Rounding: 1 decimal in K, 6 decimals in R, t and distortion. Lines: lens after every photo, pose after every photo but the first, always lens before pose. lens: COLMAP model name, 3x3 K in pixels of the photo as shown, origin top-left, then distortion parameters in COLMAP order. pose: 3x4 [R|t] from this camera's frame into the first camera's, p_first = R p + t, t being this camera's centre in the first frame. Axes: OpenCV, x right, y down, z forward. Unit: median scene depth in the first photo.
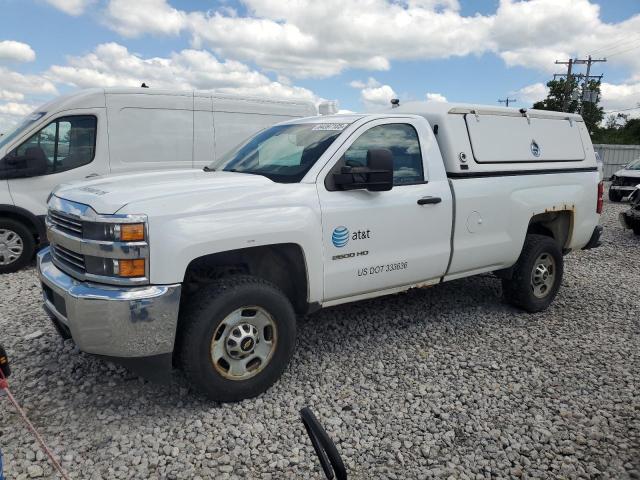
lens RADIAL K [[490.2, 0, 314.0], [0, 490.2, 239.1], [0, 0, 1]] dist [0.002916, 0.004664]
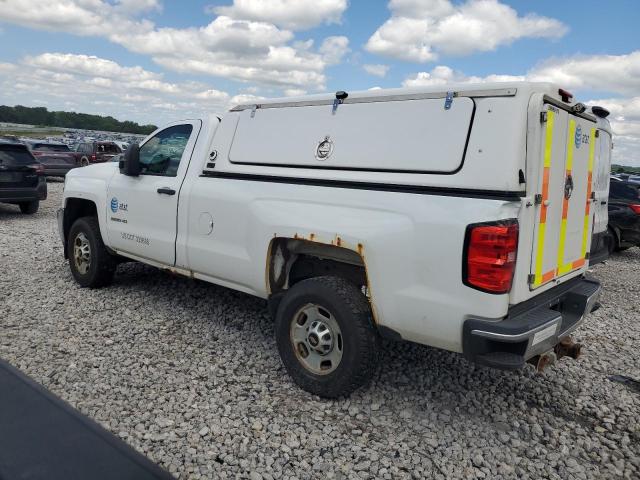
lens RADIAL K [[531.2, 0, 320.0], [0, 531.2, 240.0], [0, 0, 1]] dist [-0.003387, 0.000594]
pose [[0.242973, 0.140534, -0.959799, 1.228138], [-0.232805, 0.968980, 0.082943, -0.125345], [0.941682, 0.203293, 0.268153, 0.845345]]
